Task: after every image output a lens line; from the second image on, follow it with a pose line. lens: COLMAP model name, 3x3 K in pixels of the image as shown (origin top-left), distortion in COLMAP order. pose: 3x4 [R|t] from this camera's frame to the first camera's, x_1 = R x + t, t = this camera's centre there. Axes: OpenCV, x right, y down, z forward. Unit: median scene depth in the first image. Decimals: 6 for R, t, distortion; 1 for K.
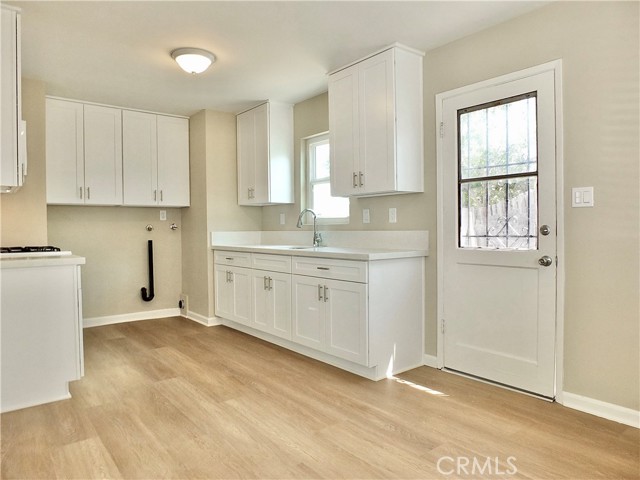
lens RADIAL K [[438.1, 0, 320.0], [0, 438.1, 240.0], [0, 0, 1]] dist [-0.012613, -0.001494]
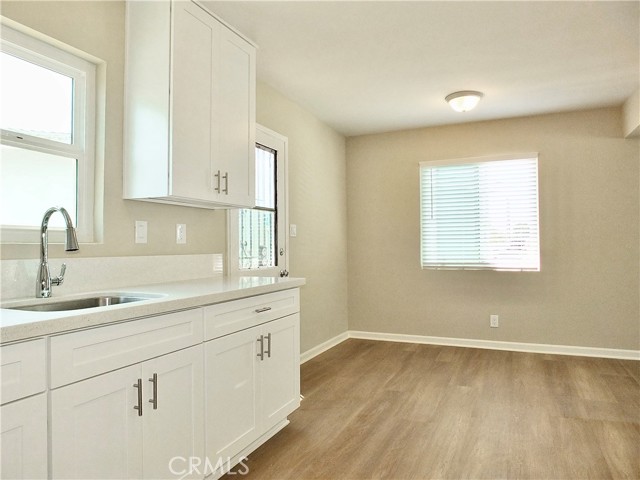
lens RADIAL K [[438.1, 0, 320.0], [0, 438.1, 240.0], [0, 0, 1]] dist [-0.012613, -0.001494]
pose [[-0.464880, 0.024518, 0.885034, -0.637414], [0.034860, 0.999348, -0.009374, -0.033344], [-0.884687, 0.026495, -0.465432, 1.238944]]
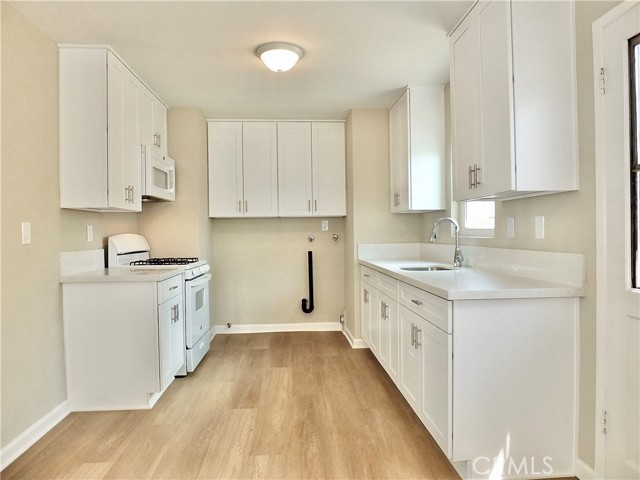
lens RADIAL K [[438.1, 0, 320.0], [0, 438.1, 240.0], [0, 0, 1]] dist [-0.012613, -0.001494]
pose [[0.824739, 0.008631, -0.565448, 0.287881], [-0.011292, 0.999936, -0.001207, -0.036095], [0.565401, 0.007381, 0.824783, 0.309279]]
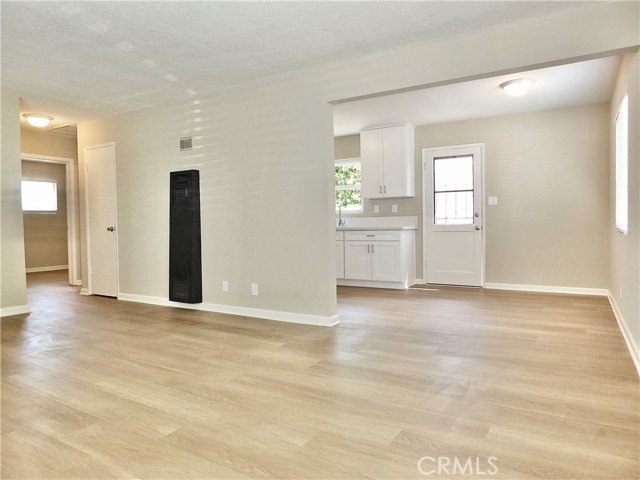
lens RADIAL K [[438.1, 0, 320.0], [0, 438.1, 240.0], [0, 0, 1]] dist [-0.012613, -0.001494]
pose [[0.936855, -0.019922, 0.349149, -0.869788], [0.015933, 0.999771, 0.014294, 0.052106], [-0.349354, -0.007829, 0.936958, -0.715392]]
